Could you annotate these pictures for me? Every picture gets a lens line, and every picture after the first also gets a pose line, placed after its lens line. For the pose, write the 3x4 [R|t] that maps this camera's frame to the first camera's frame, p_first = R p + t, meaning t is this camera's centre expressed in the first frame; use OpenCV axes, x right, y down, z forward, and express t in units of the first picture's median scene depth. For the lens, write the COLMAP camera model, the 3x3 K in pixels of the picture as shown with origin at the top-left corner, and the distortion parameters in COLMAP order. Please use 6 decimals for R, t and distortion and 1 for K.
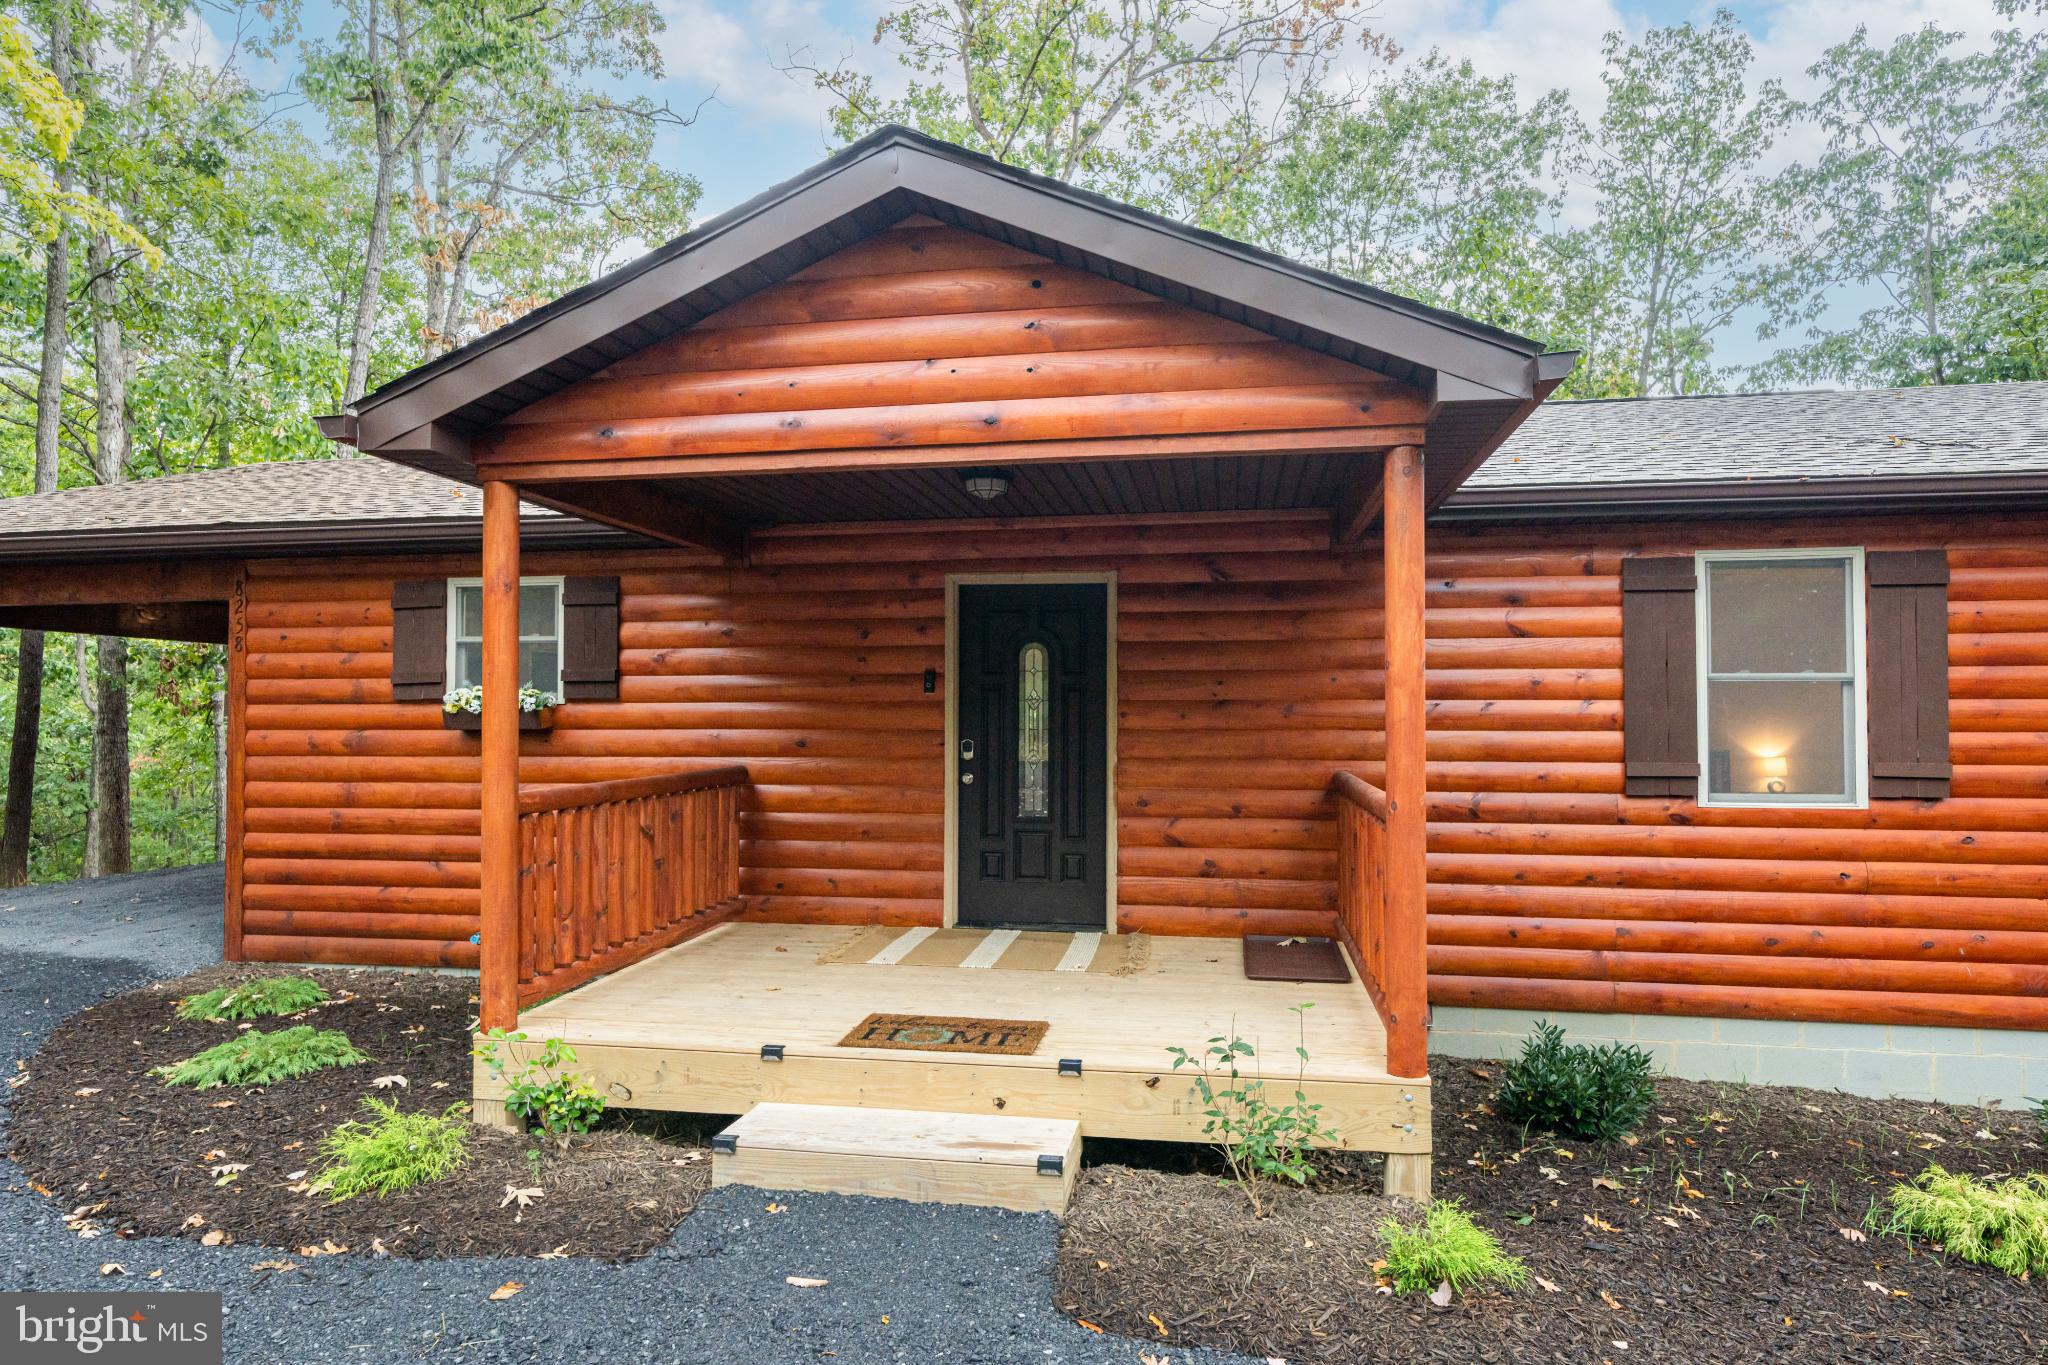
lens RADIAL K [[1087.2, 0, 981.3], [0, 1087.2, 704.8], [0, 0, 1]] dist [0.005976, -0.004894]
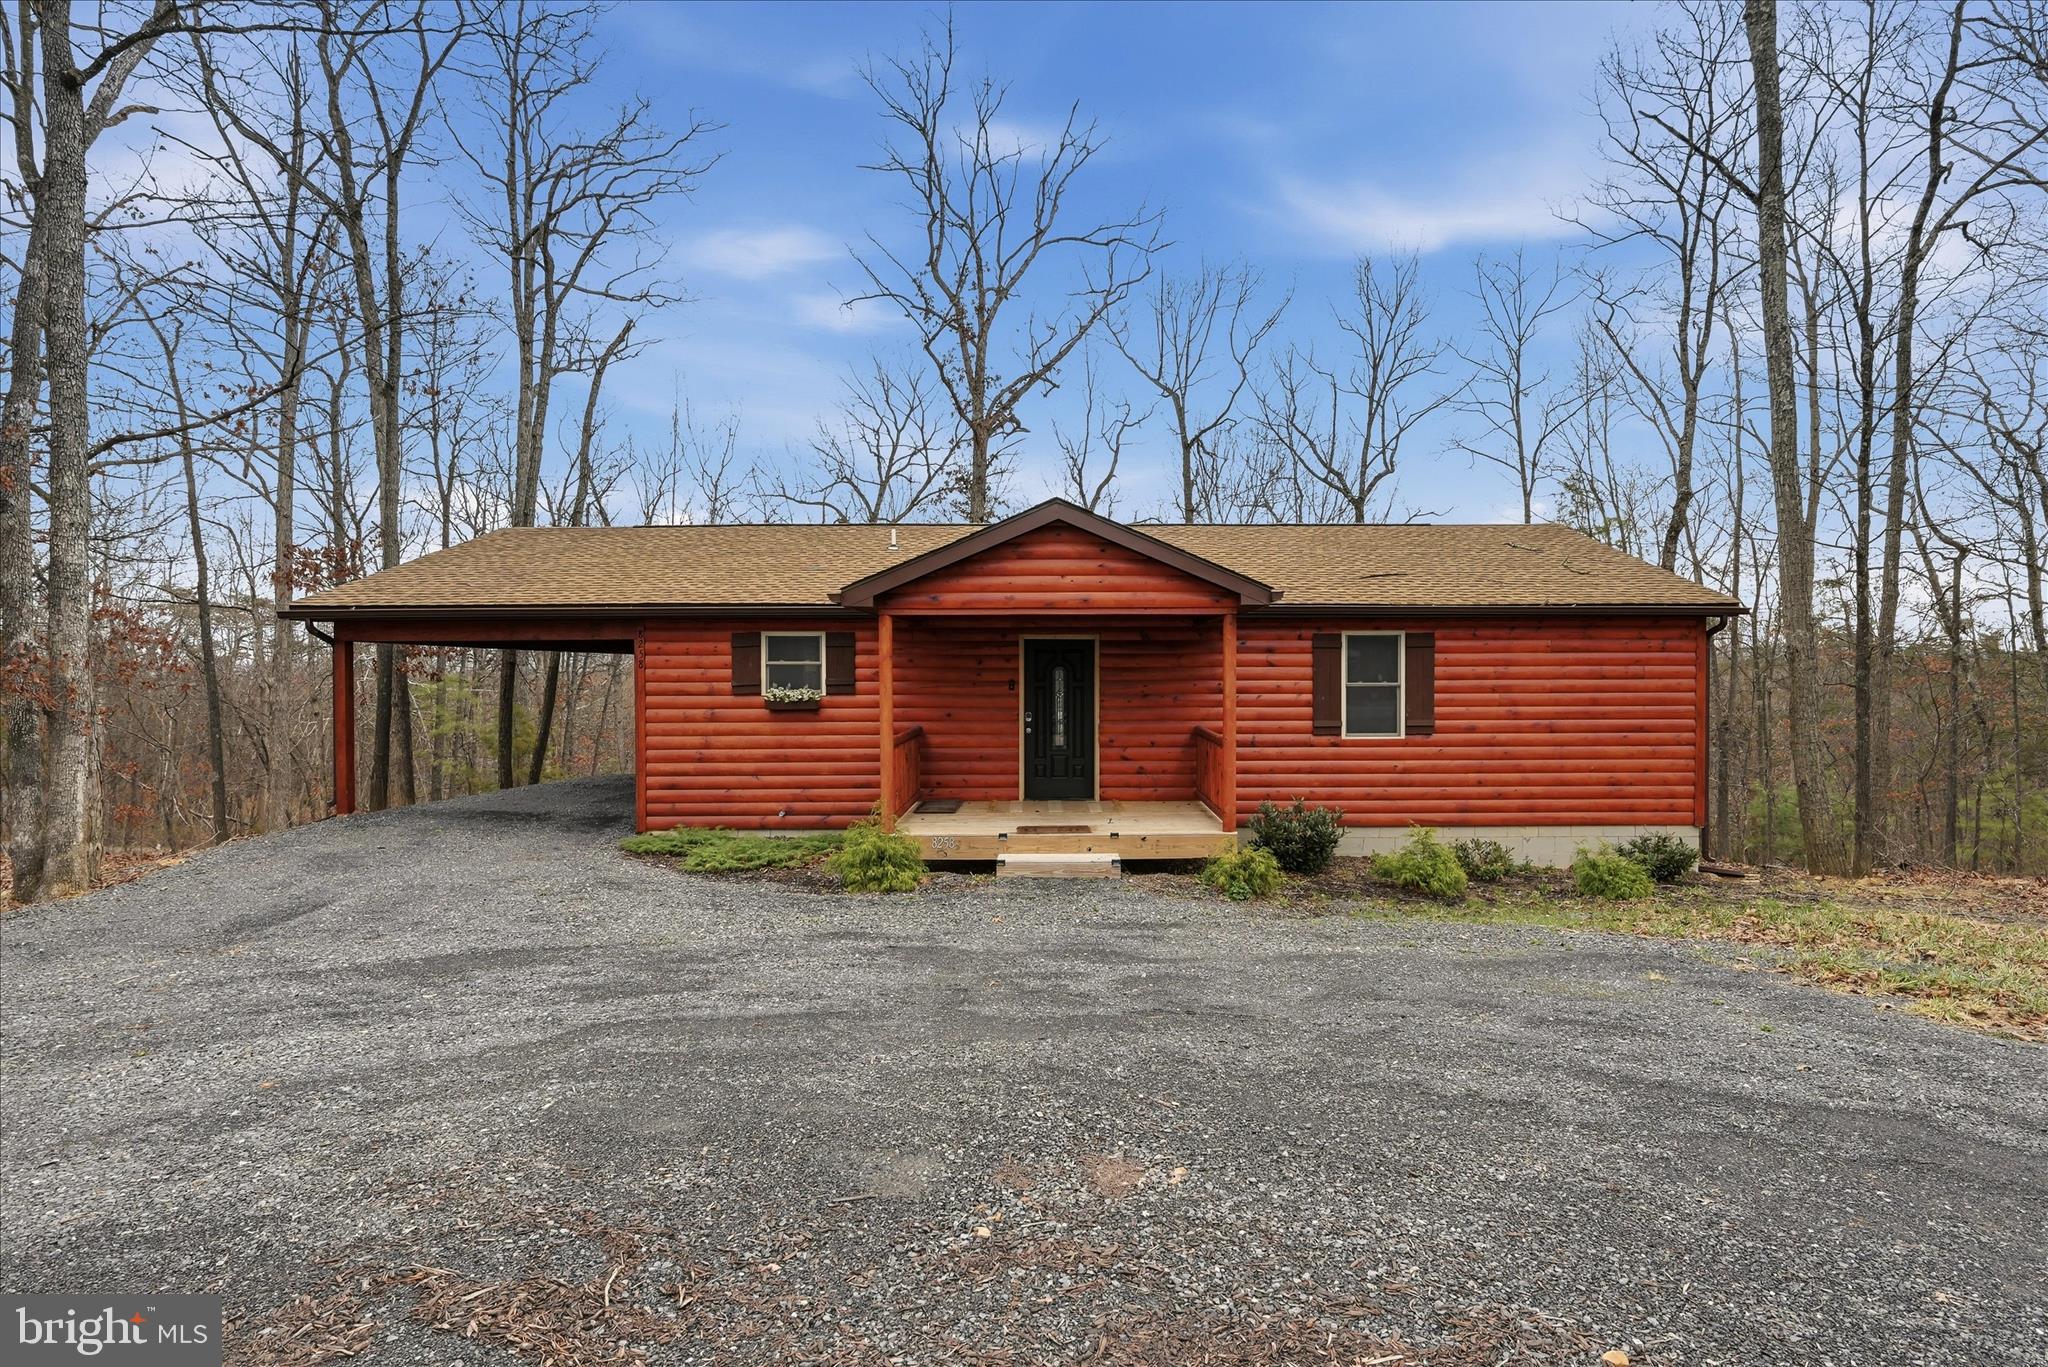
lens RADIAL K [[1087.2, 0, 983.0], [0, 1087.2, 678.7], [0, 0, 1]] dist [0.005976, -0.004894]
pose [[0.983928, -0.003691, 0.178527, -0.490839], [-0.001002, 0.999656, 0.026190, -0.091231], [-0.178562, -0.025948, 0.983586, -1.094232]]
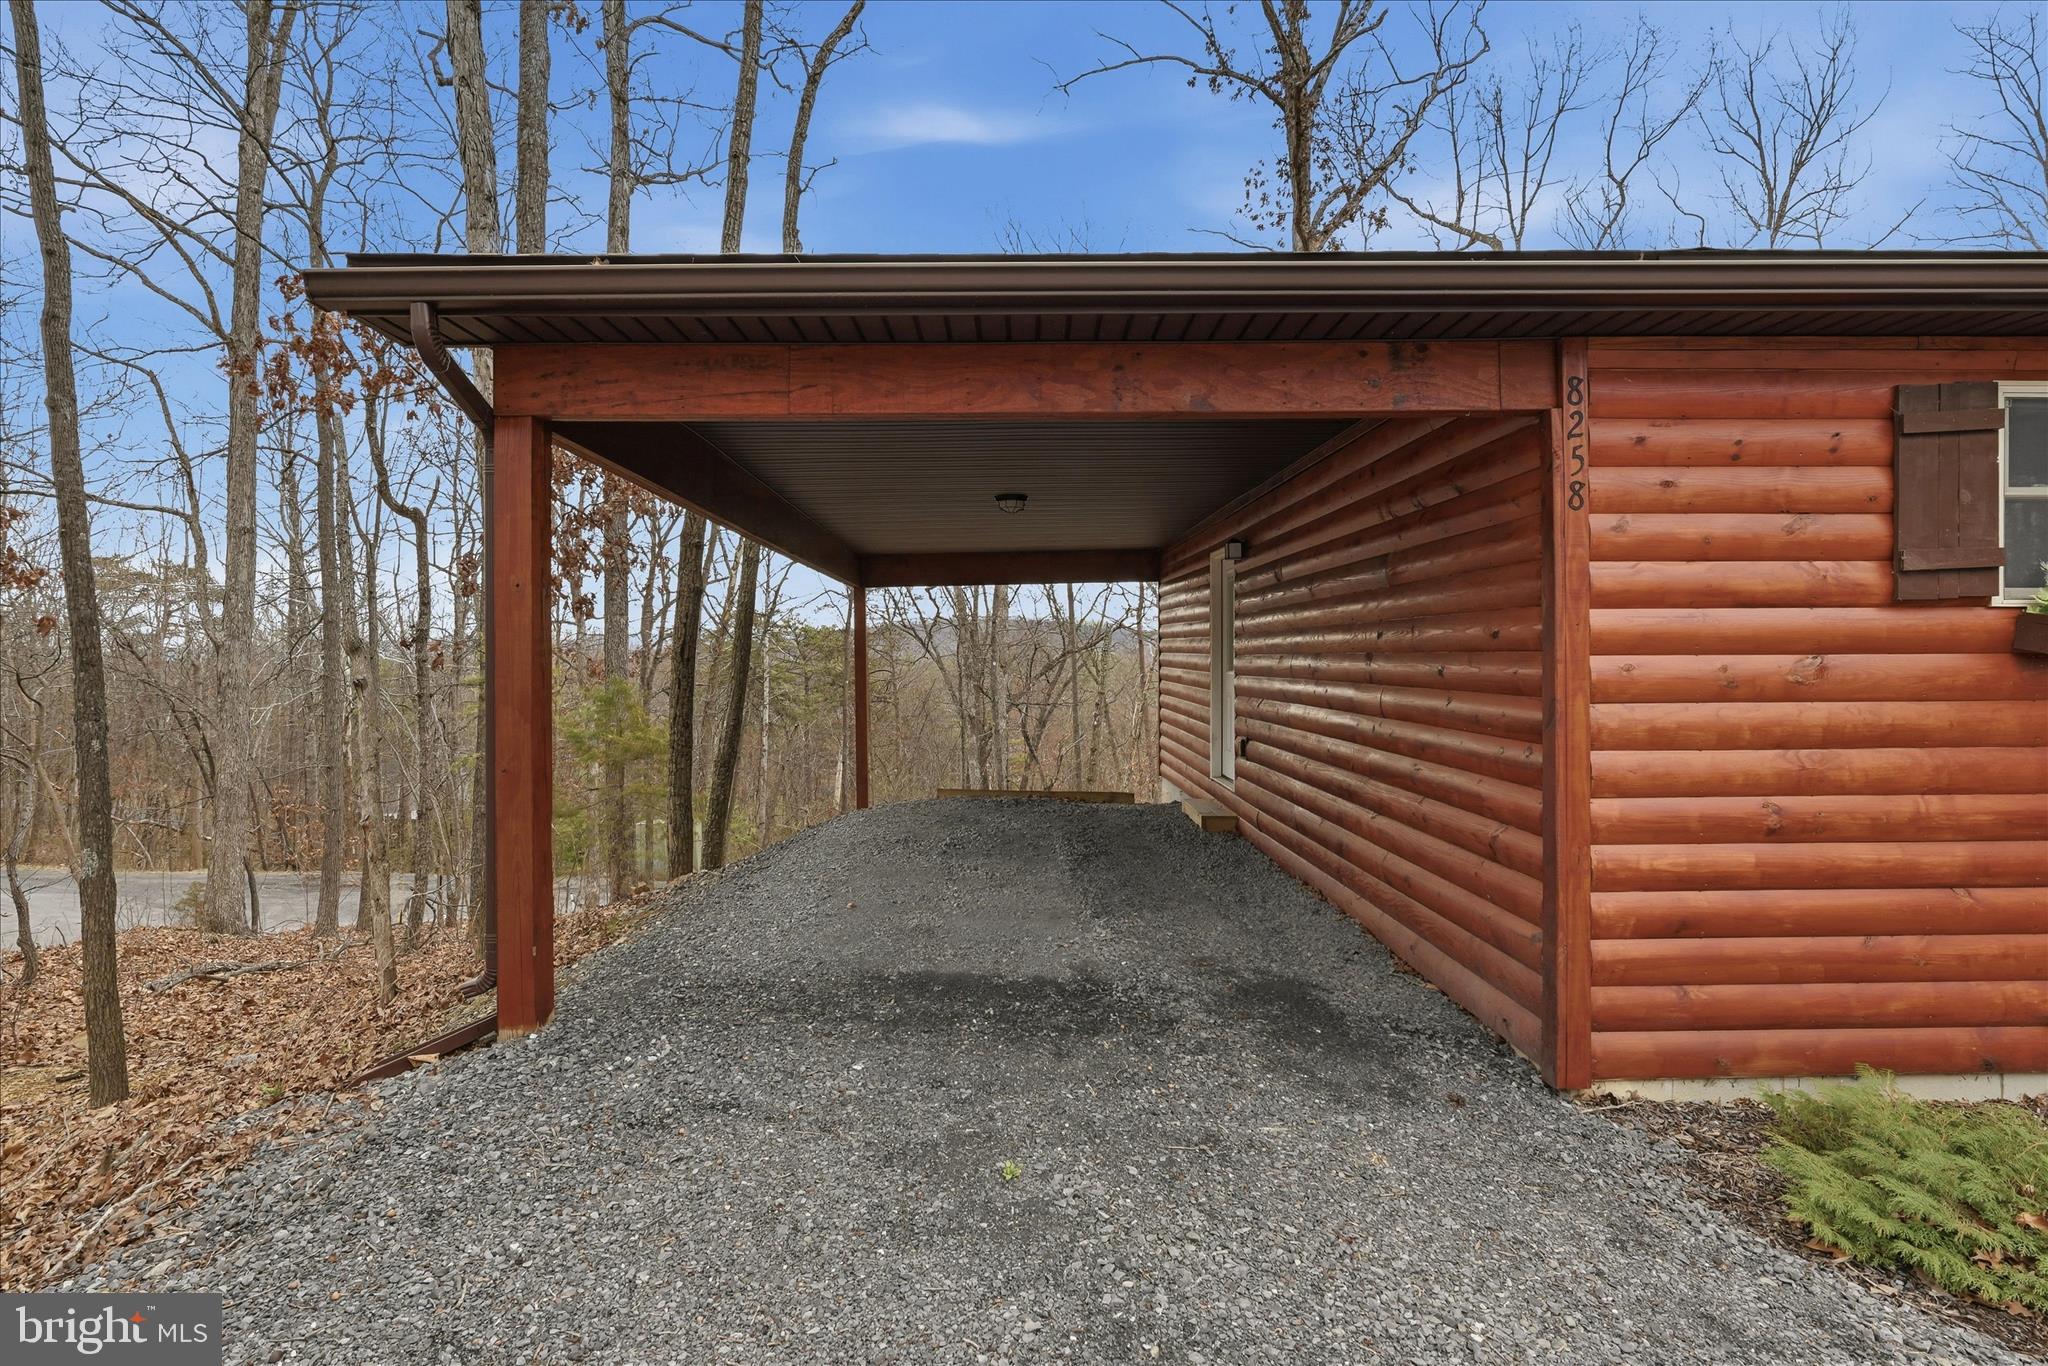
lens RADIAL K [[1087.2, 0, 921.9], [0, 1087.2, 651.1], [0, 0, 1]] dist [0.005976, -0.004894]
pose [[0.982782, -0.004740, 0.184709, -1.241679], [0.001775, 0.999867, 0.016212, 0.012889], [-0.184761, -0.015605, 0.982660, 0.600699]]
